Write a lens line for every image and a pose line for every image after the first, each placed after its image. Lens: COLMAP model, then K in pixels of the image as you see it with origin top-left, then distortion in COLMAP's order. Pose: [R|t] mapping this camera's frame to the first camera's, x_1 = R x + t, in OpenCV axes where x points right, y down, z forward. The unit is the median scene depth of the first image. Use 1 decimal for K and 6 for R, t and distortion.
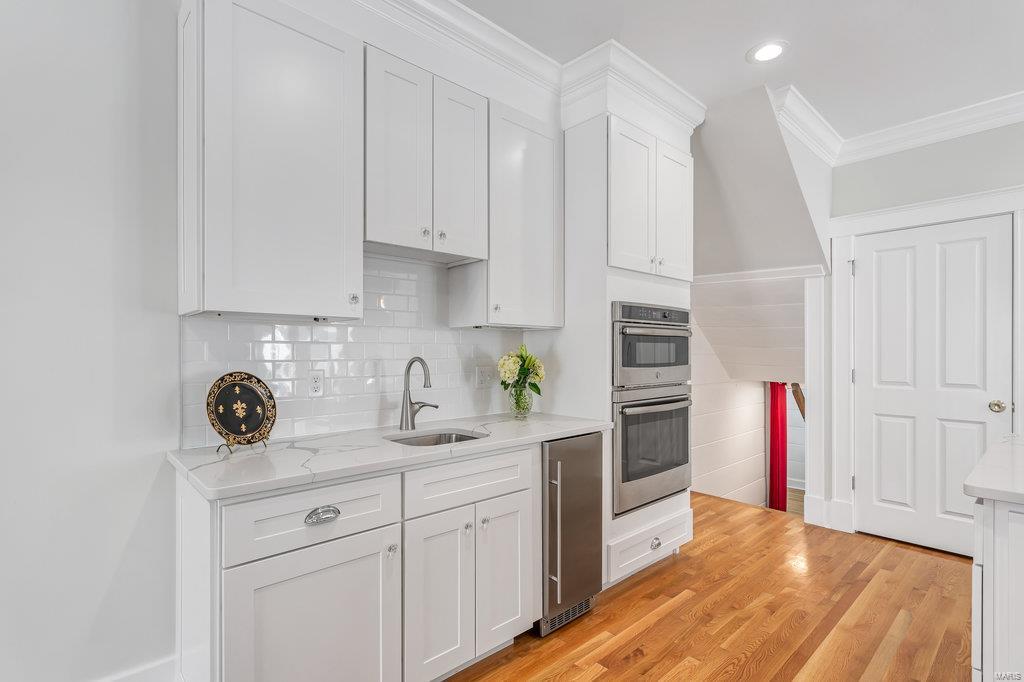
lens RADIAL K [[486.8, 0, 507.3], [0, 486.8, 349.6], [0, 0, 1]] dist [-0.001987, 0.001375]
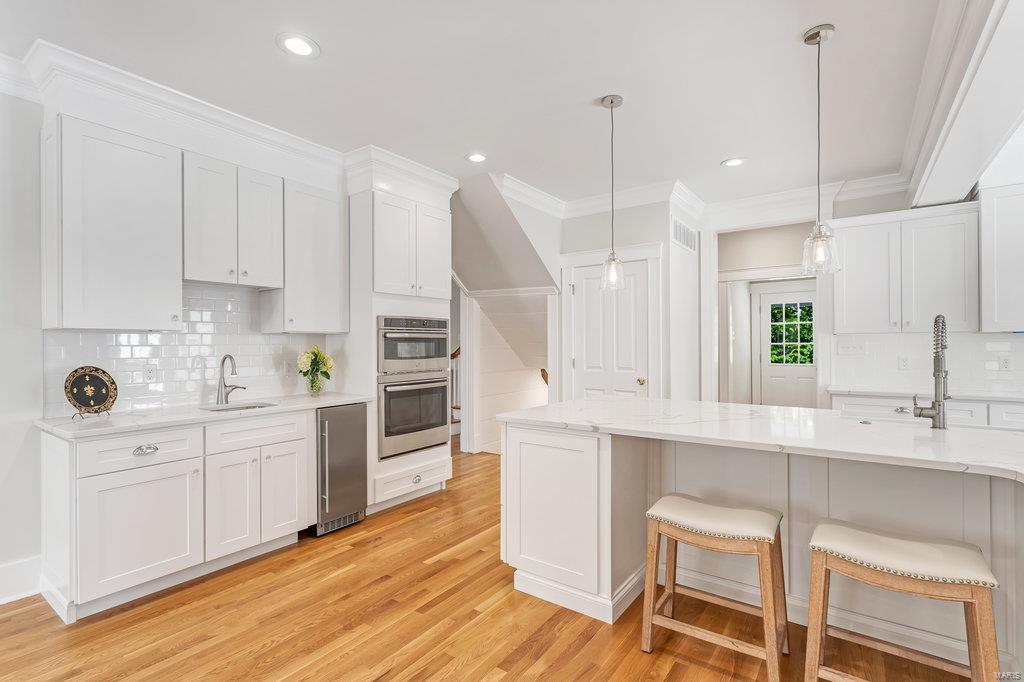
lens RADIAL K [[486.8, 0, 510.0], [0, 486.8, 340.3], [0, 0, 1]] dist [-0.001987, 0.001375]
pose [[0.979370, -0.005935, 0.201990, 0.314584], [0.006560, 0.999976, -0.002423, -0.016937], [-0.201970, 0.003698, 0.979385, -0.550452]]
